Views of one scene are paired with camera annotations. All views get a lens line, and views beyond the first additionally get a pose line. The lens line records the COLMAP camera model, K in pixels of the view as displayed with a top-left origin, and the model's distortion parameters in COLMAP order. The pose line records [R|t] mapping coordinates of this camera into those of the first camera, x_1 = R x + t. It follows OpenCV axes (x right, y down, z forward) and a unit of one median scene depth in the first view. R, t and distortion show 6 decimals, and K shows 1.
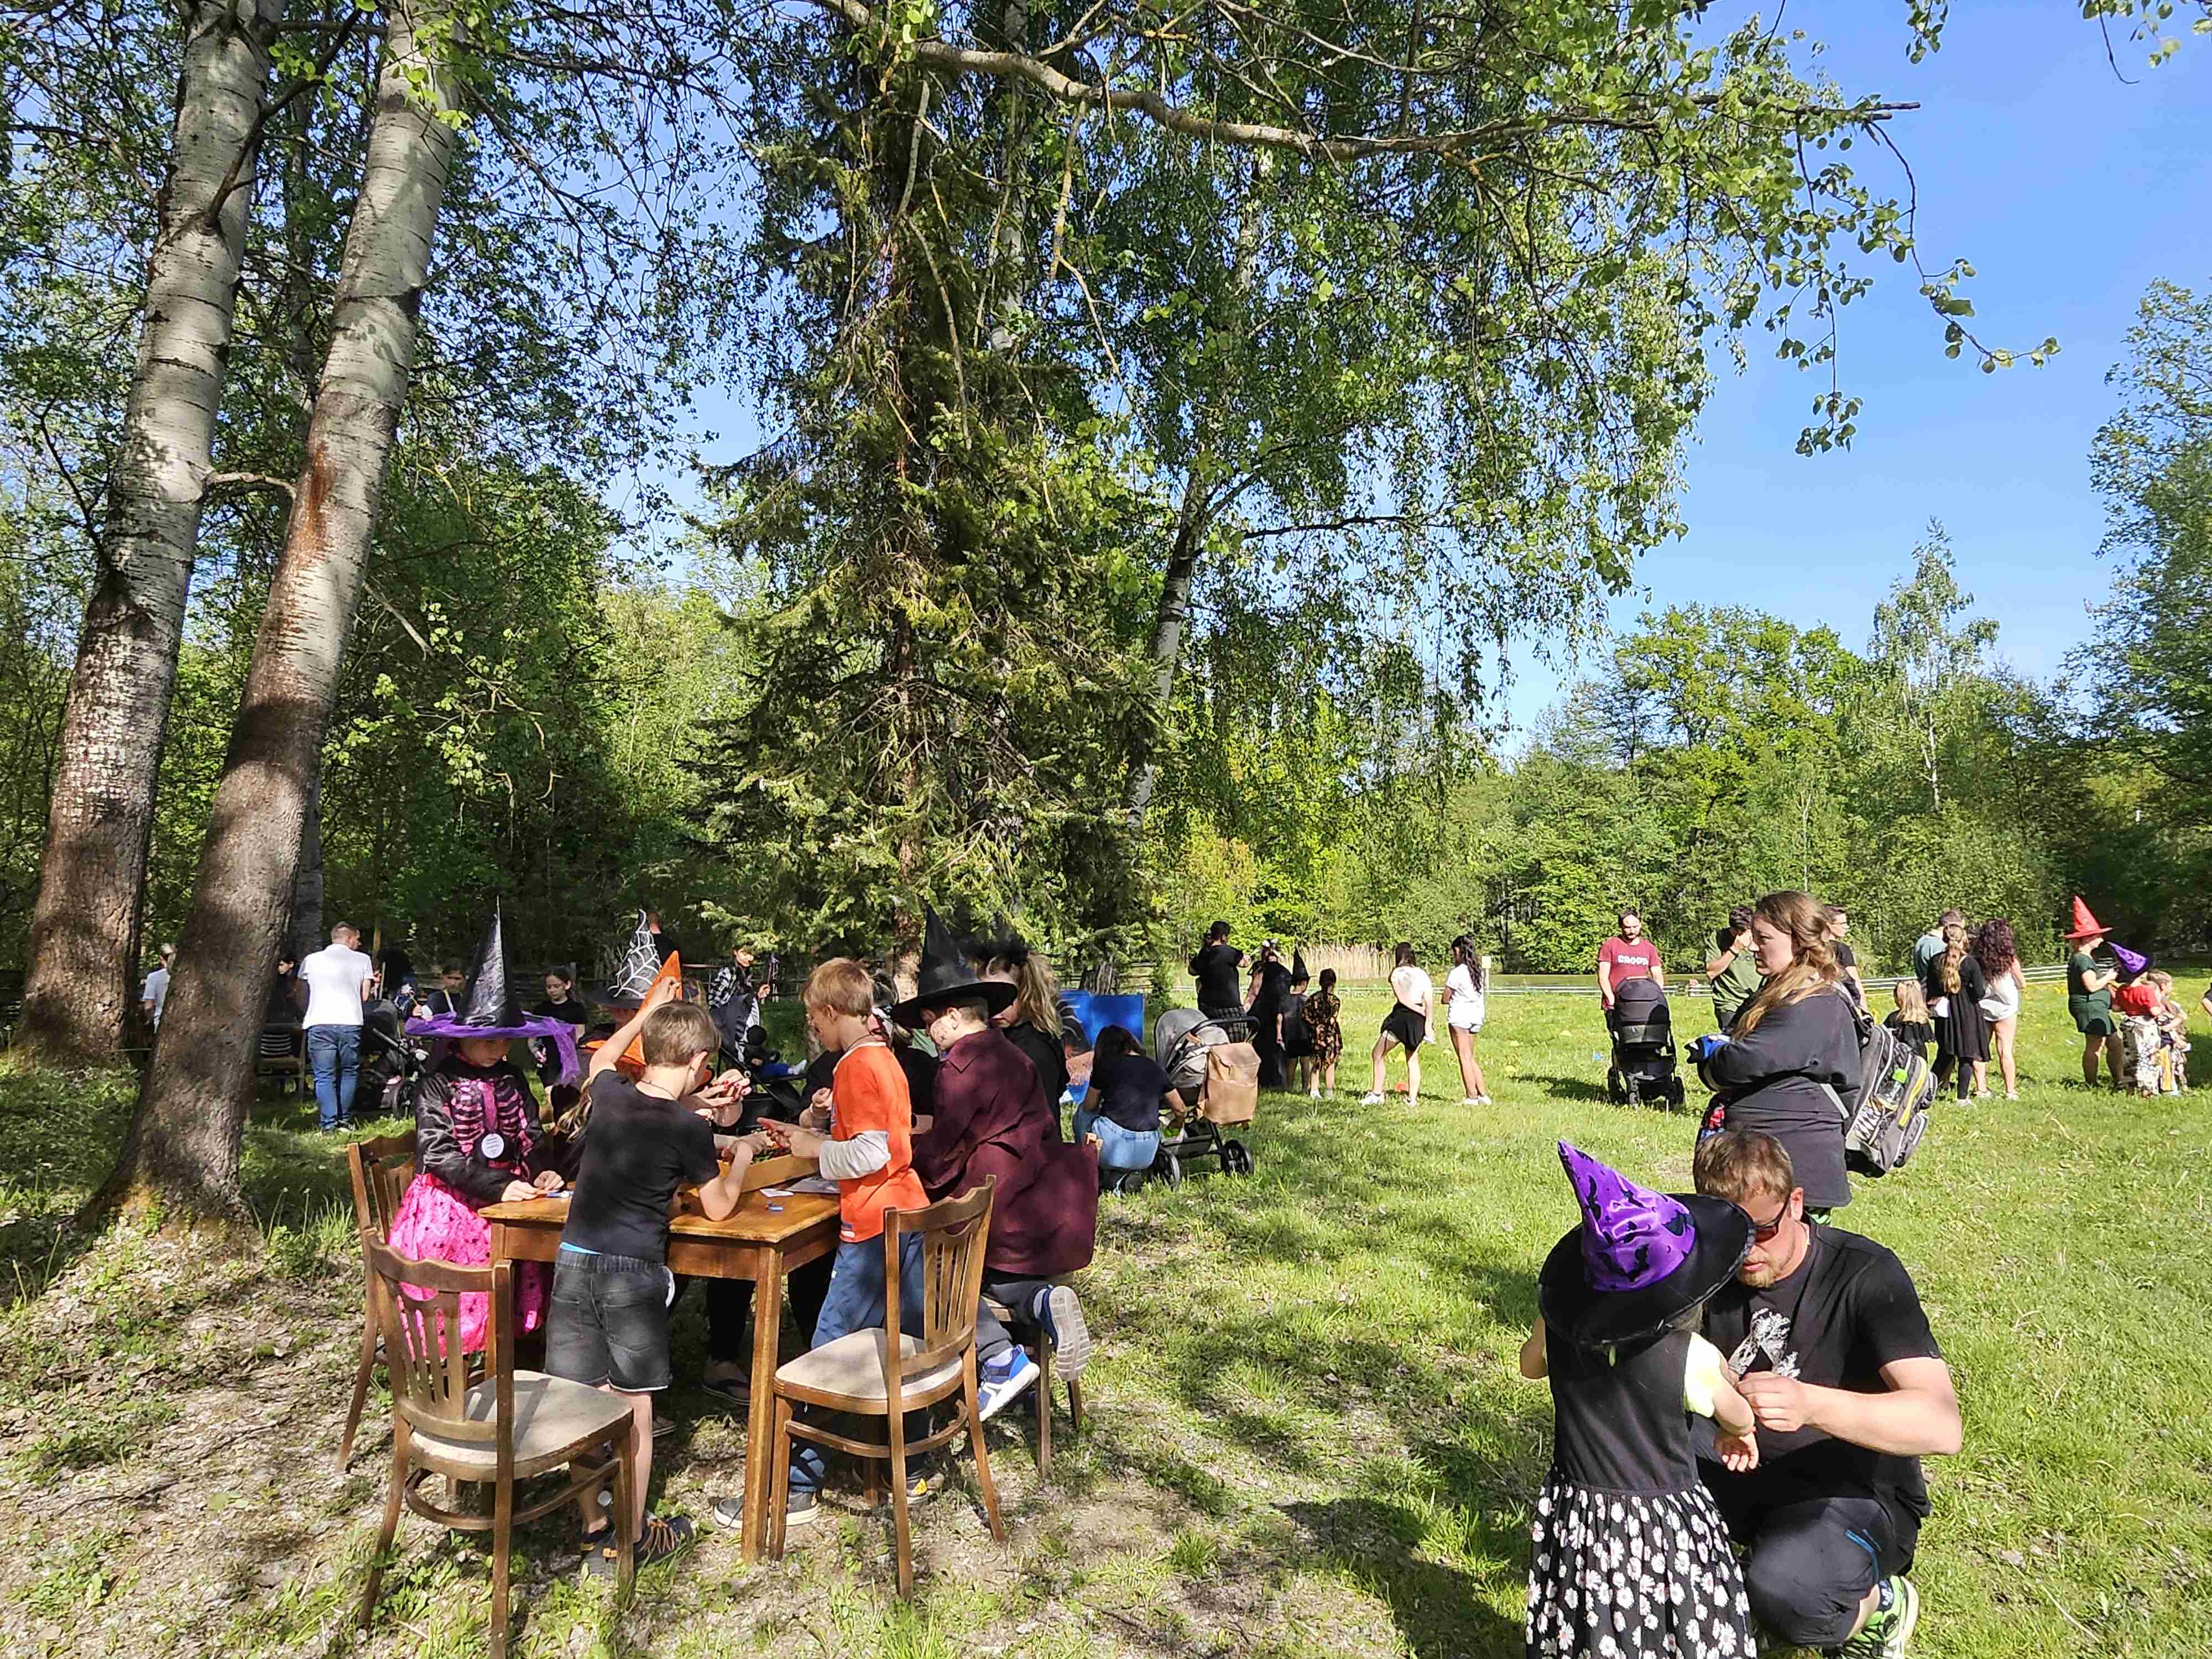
lens RADIAL K [[1193.8, 0, 1106.0], [0, 1193.8, 829.5], [0, 0, 1]] dist [0.039789, -0.030625]
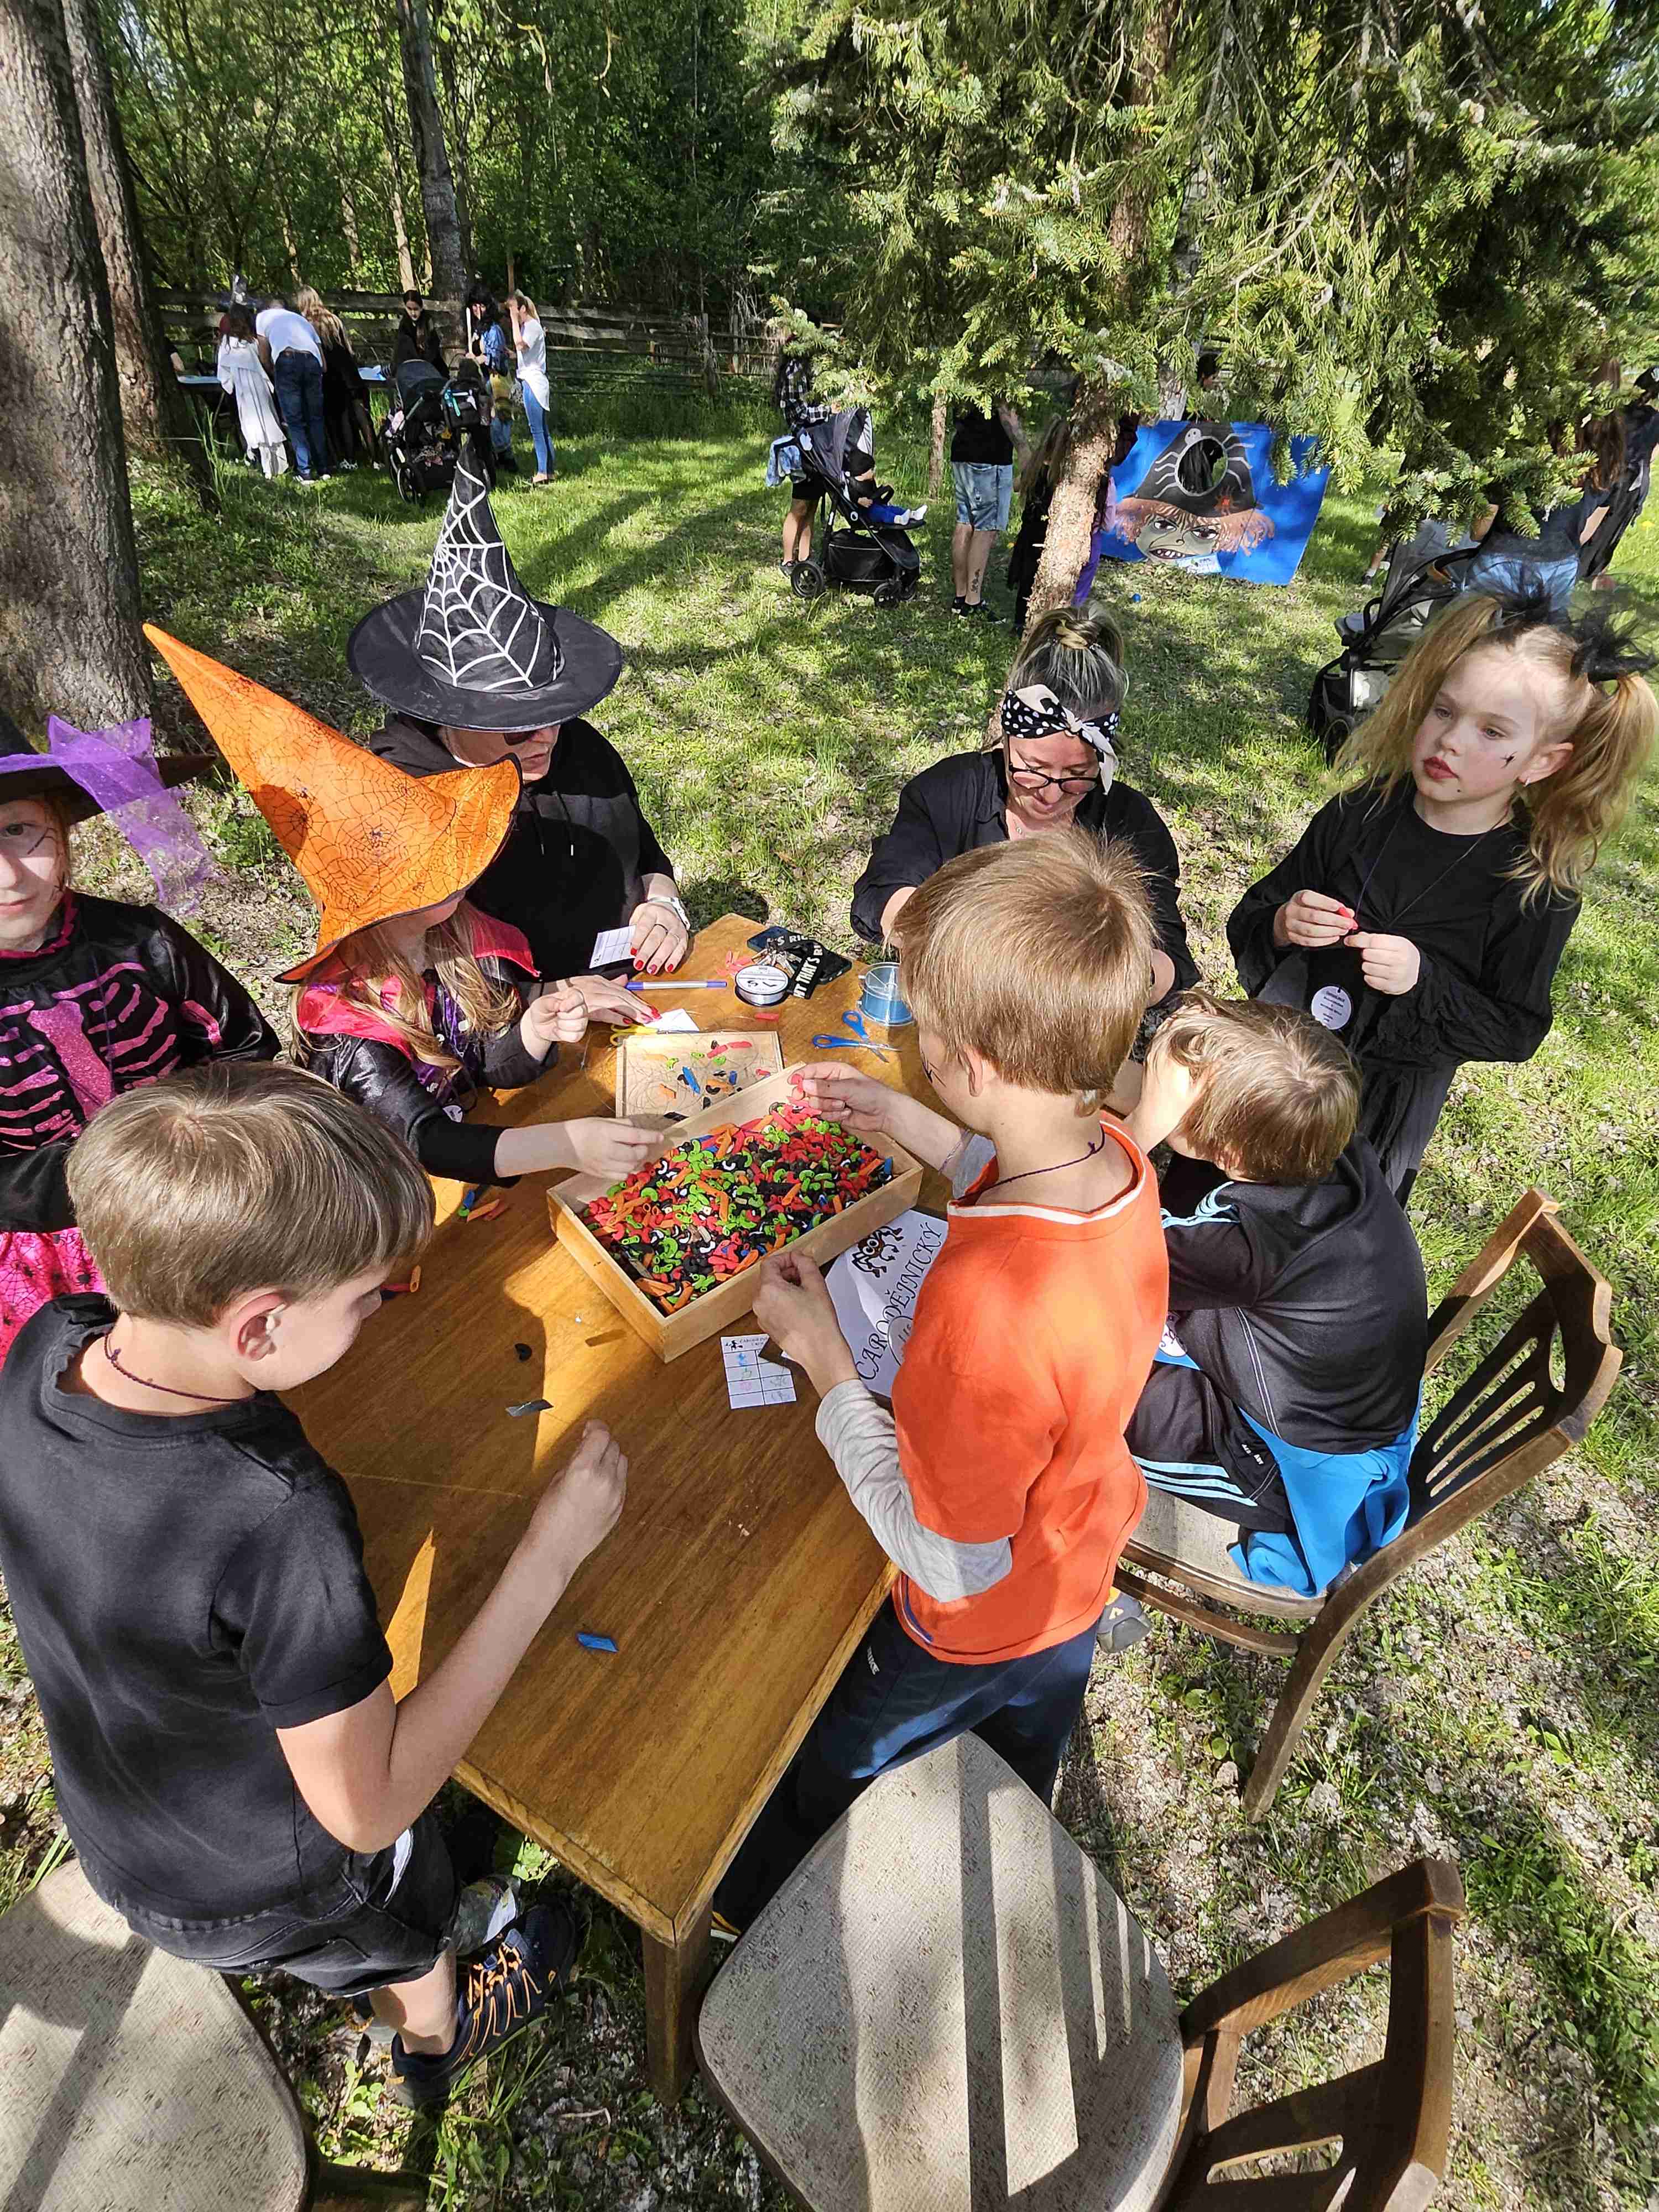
lens RADIAL K [[1193.8, 0, 829.5], [0, 1193.8, 1106.0], [0, 0, 1]] dist [0.039789, -0.030625]
pose [[0.947388, 0.225733, -0.226939, -0.095161], [-0.036793, 0.781087, 0.623337, -0.004817], [0.317966, -0.582192, 0.748298, 0.396202]]
